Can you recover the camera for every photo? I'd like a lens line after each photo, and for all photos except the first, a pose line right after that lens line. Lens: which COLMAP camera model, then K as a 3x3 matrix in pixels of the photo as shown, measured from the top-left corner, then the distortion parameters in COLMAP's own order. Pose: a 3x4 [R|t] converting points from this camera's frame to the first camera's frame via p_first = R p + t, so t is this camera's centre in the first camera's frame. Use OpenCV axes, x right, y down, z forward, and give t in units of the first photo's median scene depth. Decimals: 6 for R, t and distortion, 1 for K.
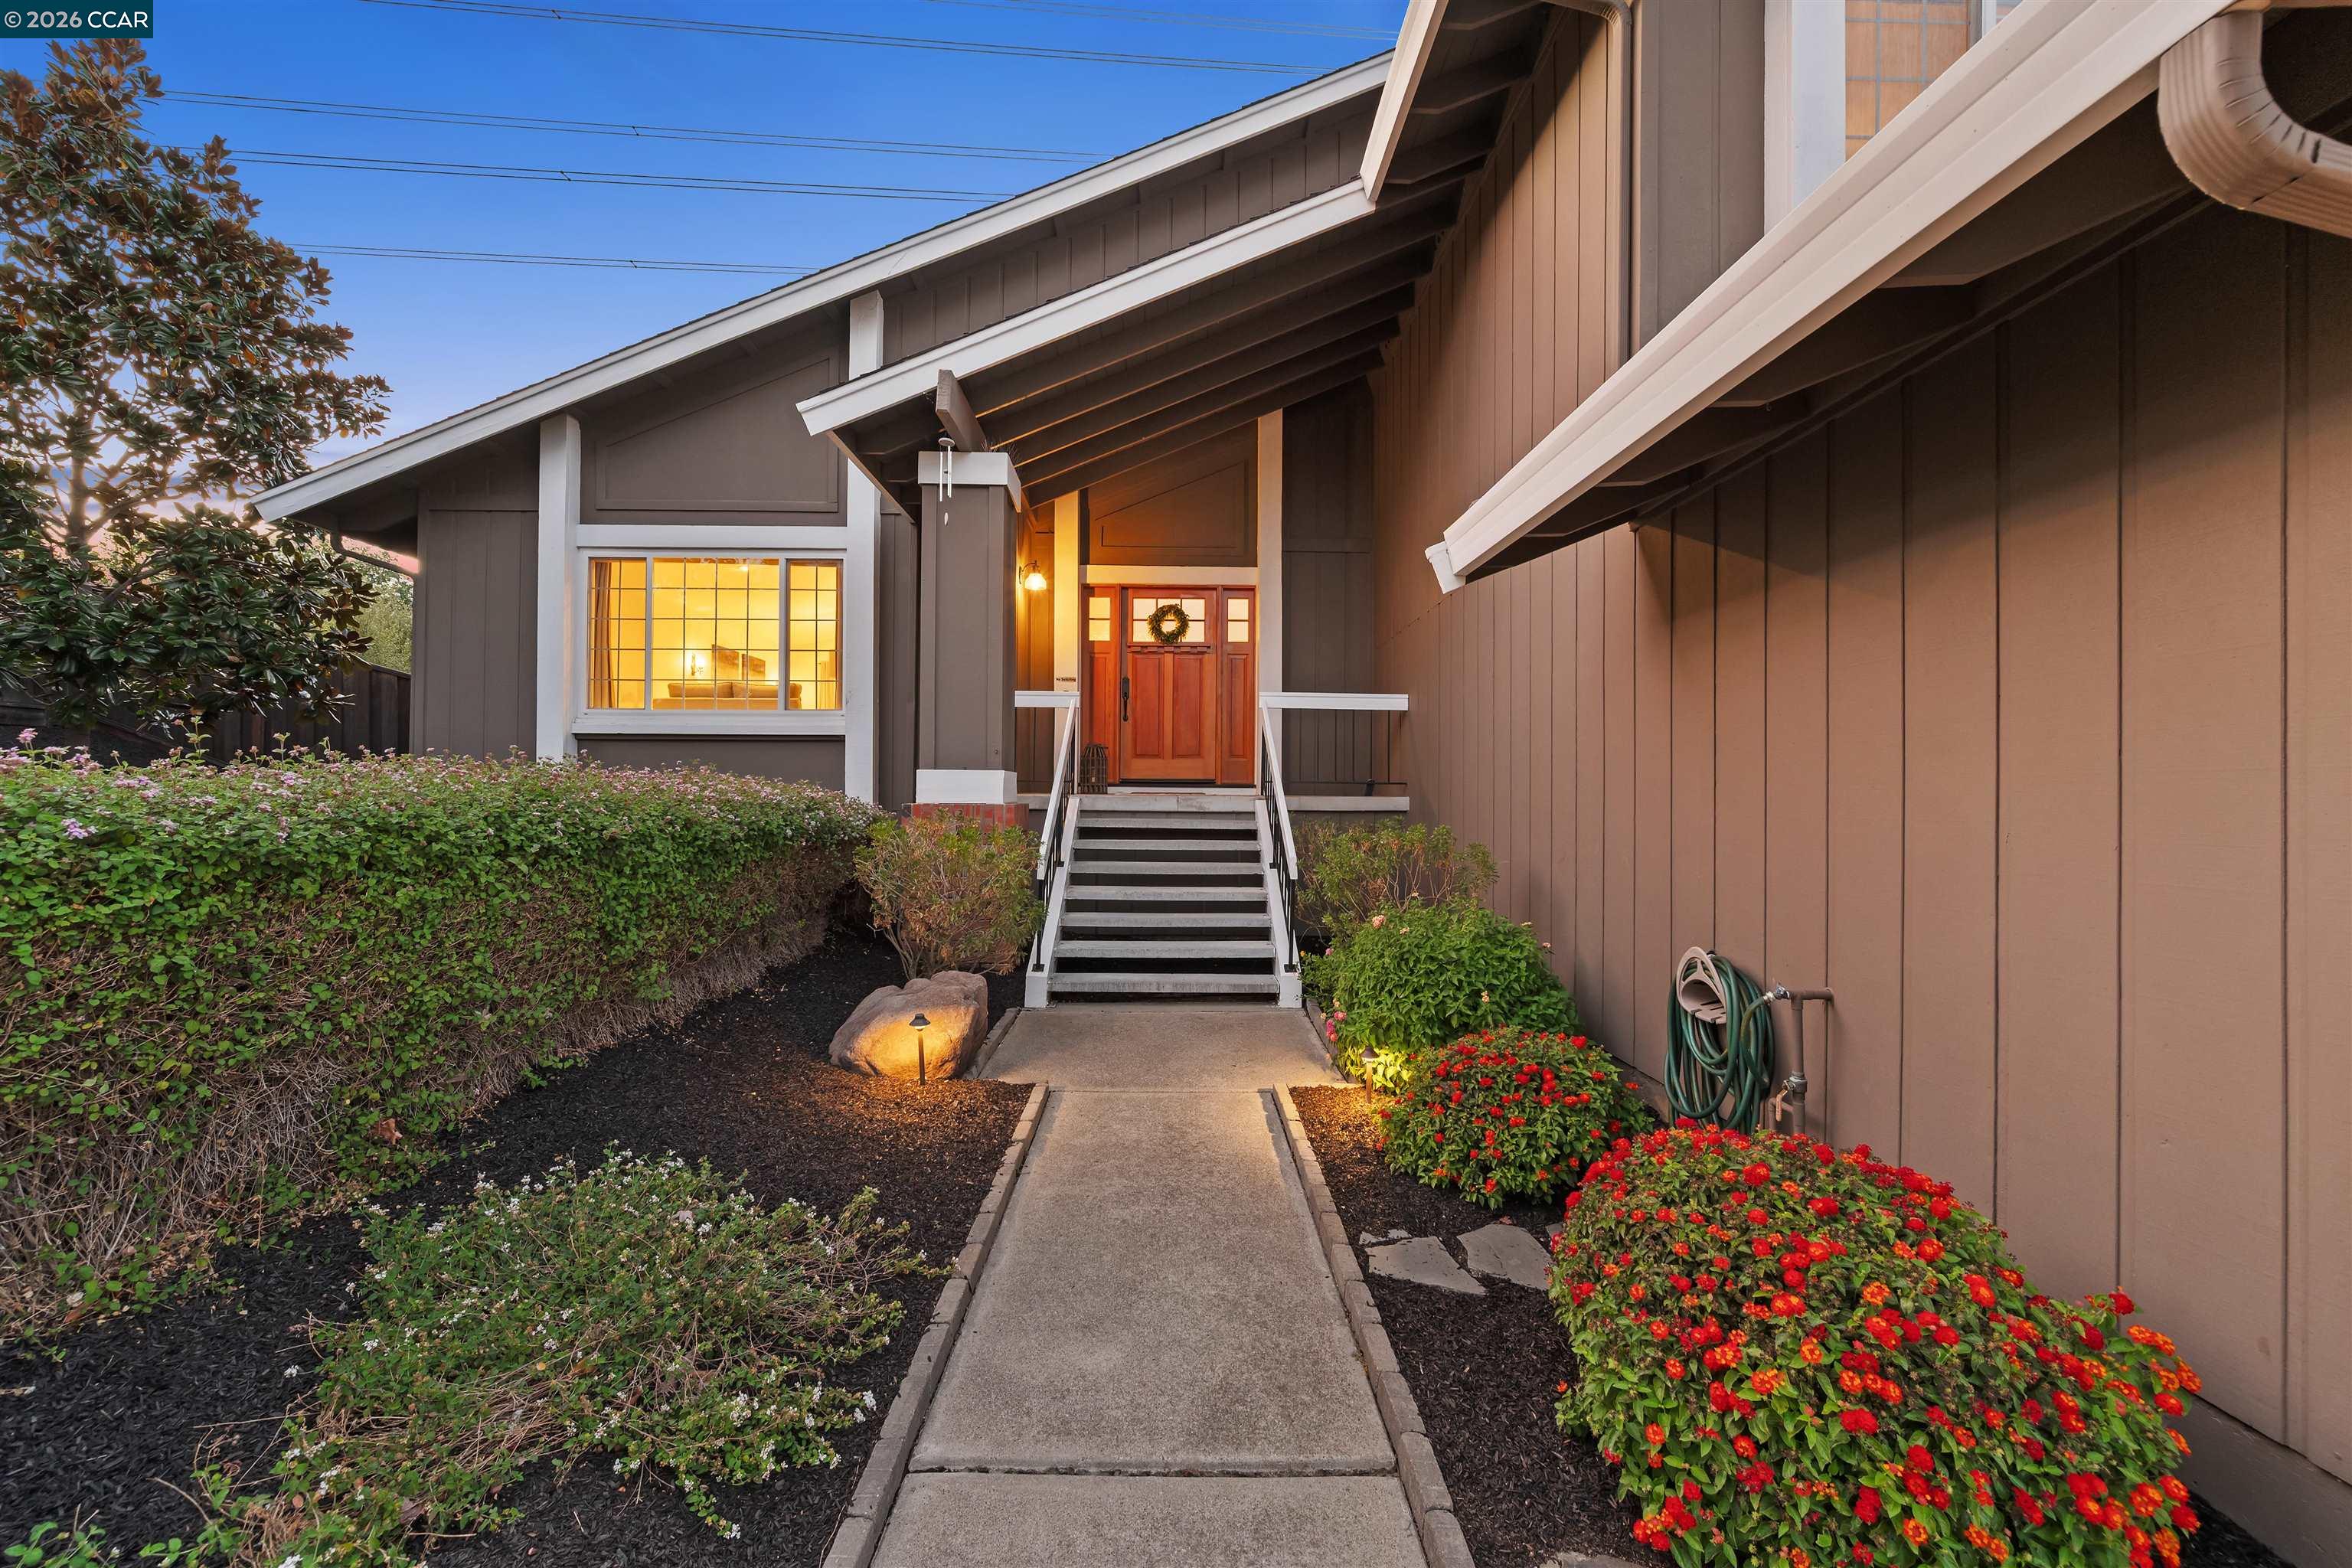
lens RADIAL K [[922.0, 0, 1176.0], [0, 922.0, 784.0], [0, 0, 1]] dist [0.000948, 0.000207]
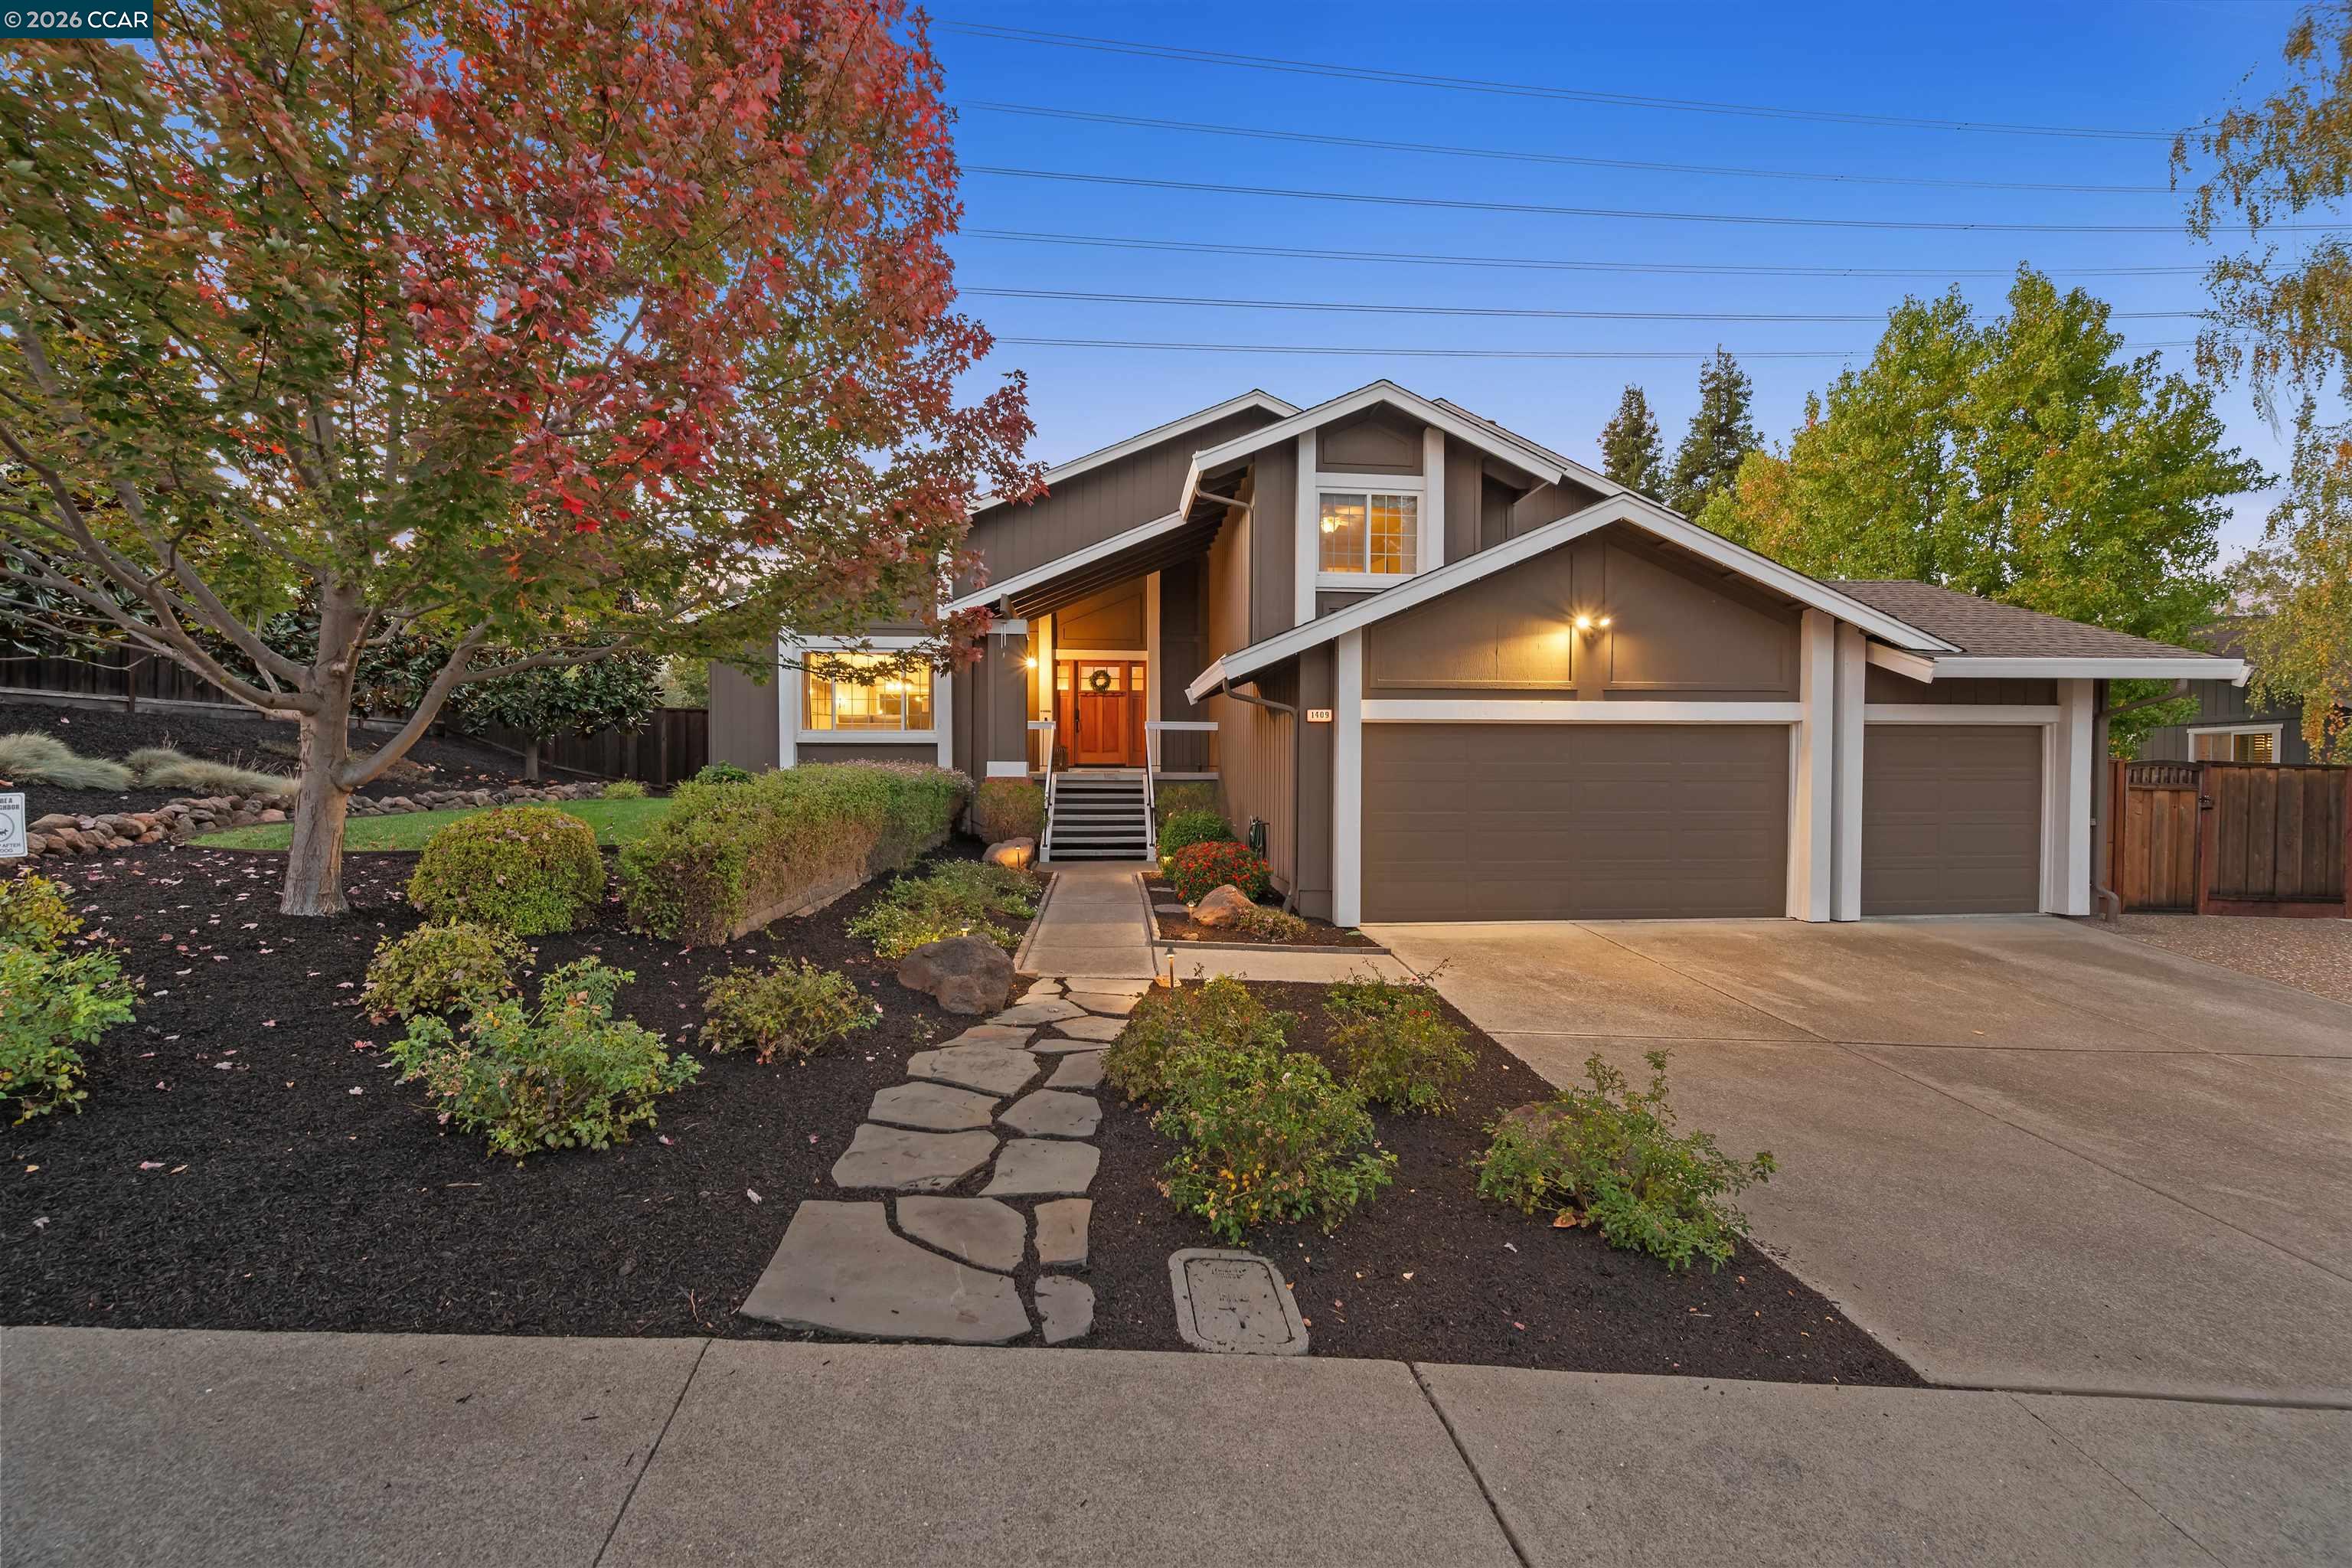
lens RADIAL K [[916.0, 0, 1187.6], [0, 916.0, 778.3], [0, 0, 1]] dist [-0.002822, 0.000087]
pose [[0.996524, -0.005740, 0.083106, 0.015200], [0.004160, 0.999808, 0.019168, -0.012081], [-0.083200, -0.018756, 0.996356, -1.000668]]
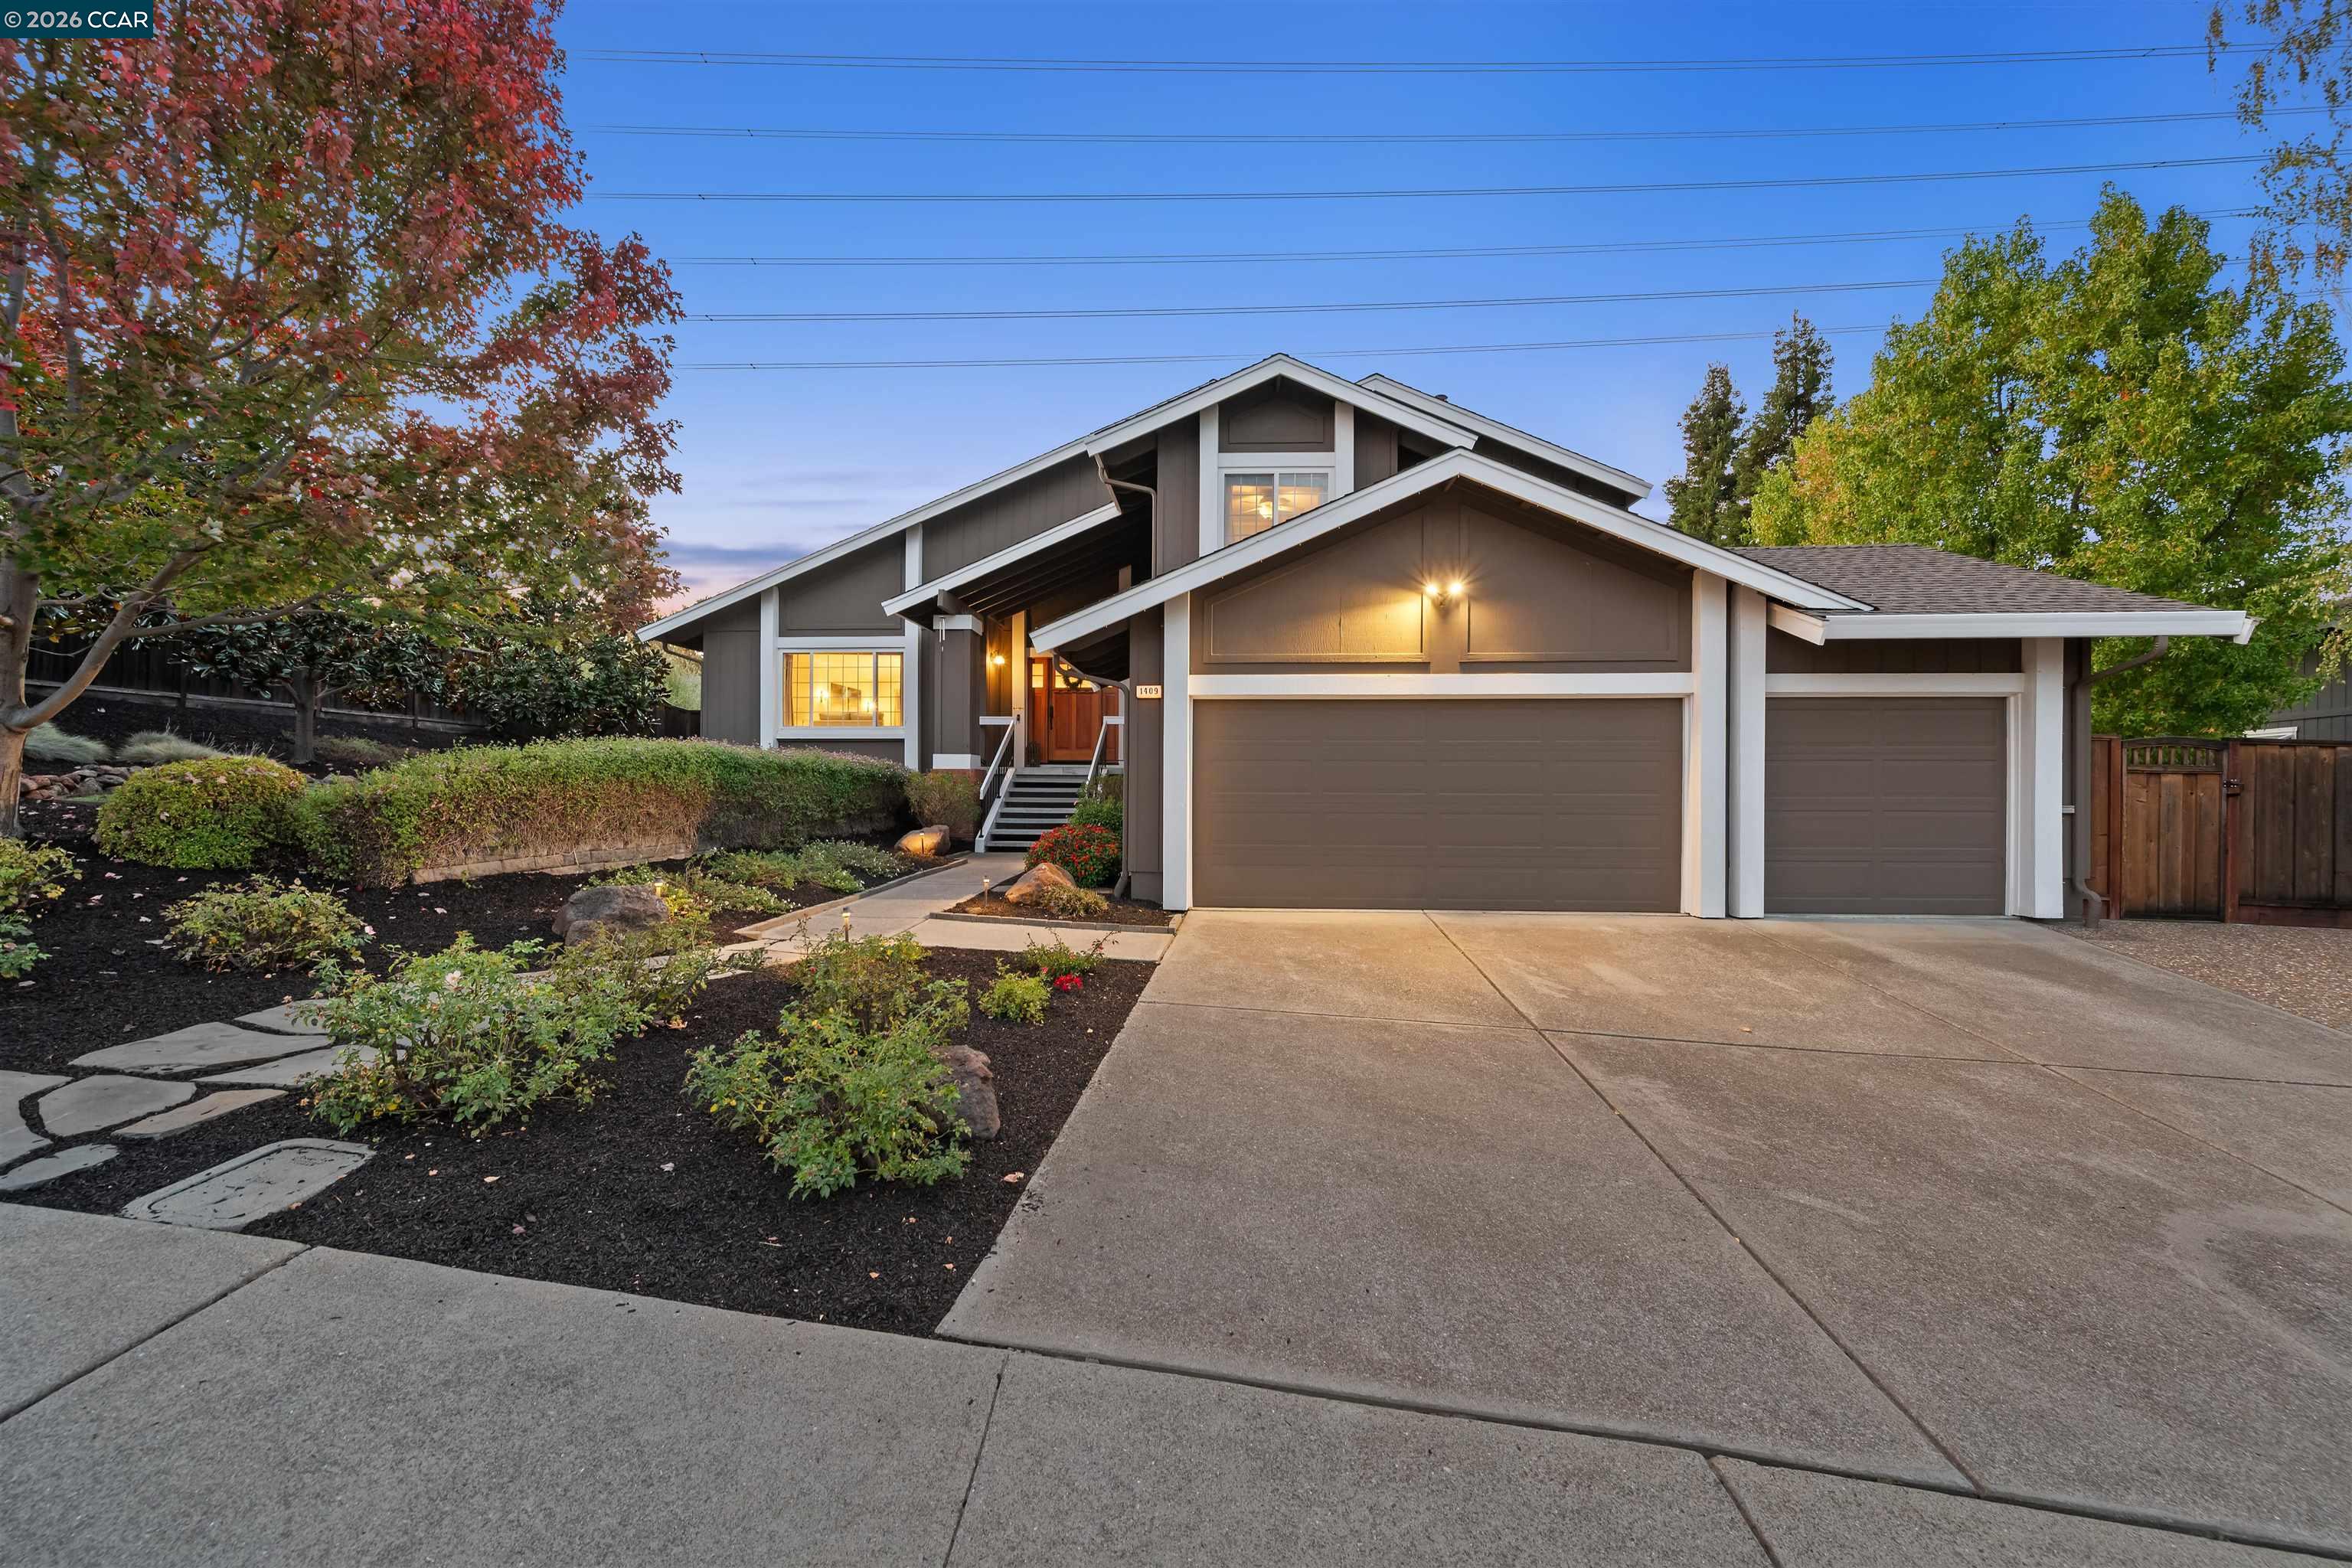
lens RADIAL K [[916.0, 0, 1187.6], [0, 916.0, 778.3], [0, 0, 1]] dist [-0.002822, 0.000087]
pose [[0.998151, -0.002720, -0.060717, 0.387210], [0.002700, 0.999996, -0.000418, 0.037655], [0.060717, 0.000254, 0.998155, -0.981411]]
